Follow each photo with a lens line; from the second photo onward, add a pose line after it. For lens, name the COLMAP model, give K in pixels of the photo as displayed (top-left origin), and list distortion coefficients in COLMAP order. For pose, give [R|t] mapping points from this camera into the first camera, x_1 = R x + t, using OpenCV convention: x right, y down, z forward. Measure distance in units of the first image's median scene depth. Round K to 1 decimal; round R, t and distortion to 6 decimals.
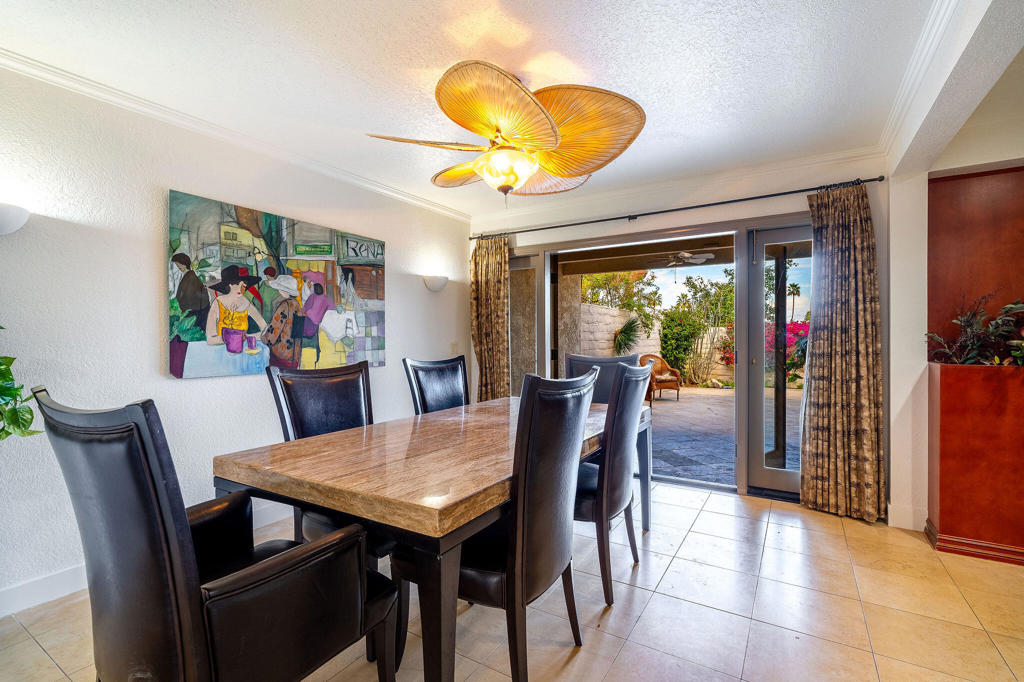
lens RADIAL K [[462.8, 0, 505.1], [0, 462.8, 340.0], [0, 0, 1]] dist [-0.005748, 0.000280]
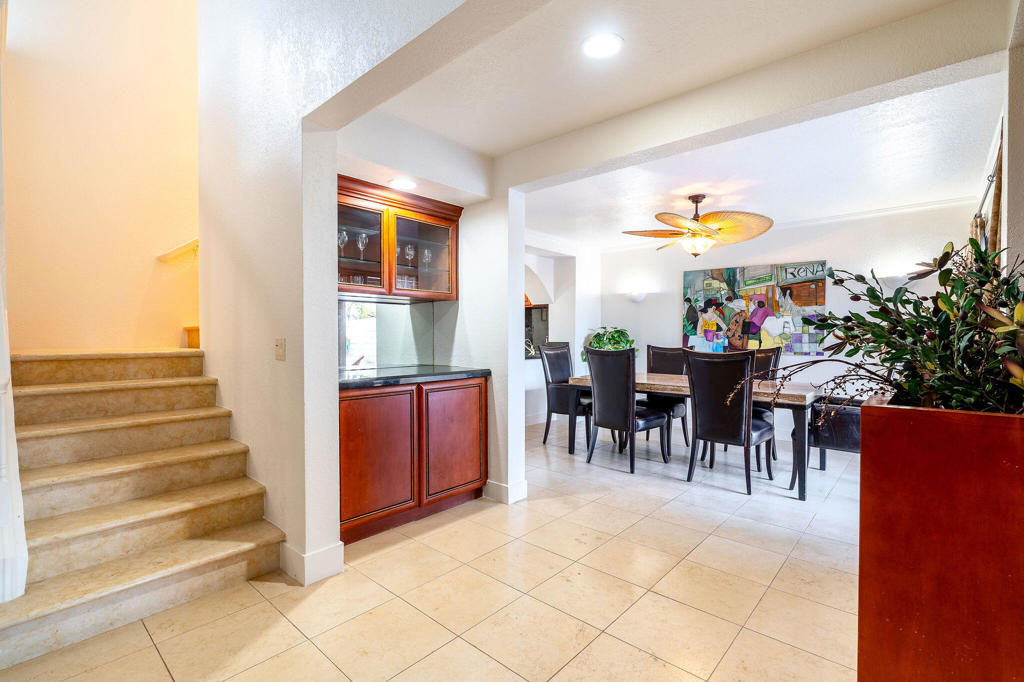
lens RADIAL K [[462.8, 0, 510.5], [0, 462.8, 342.7], [0, 0, 1]] dist [-0.005748, 0.000280]
pose [[-0.175301, 0.014749, -0.984404, 1.453963], [-0.009788, 0.999812, 0.016723, 0.007596], [0.984466, 0.012567, -0.175123, 0.442267]]
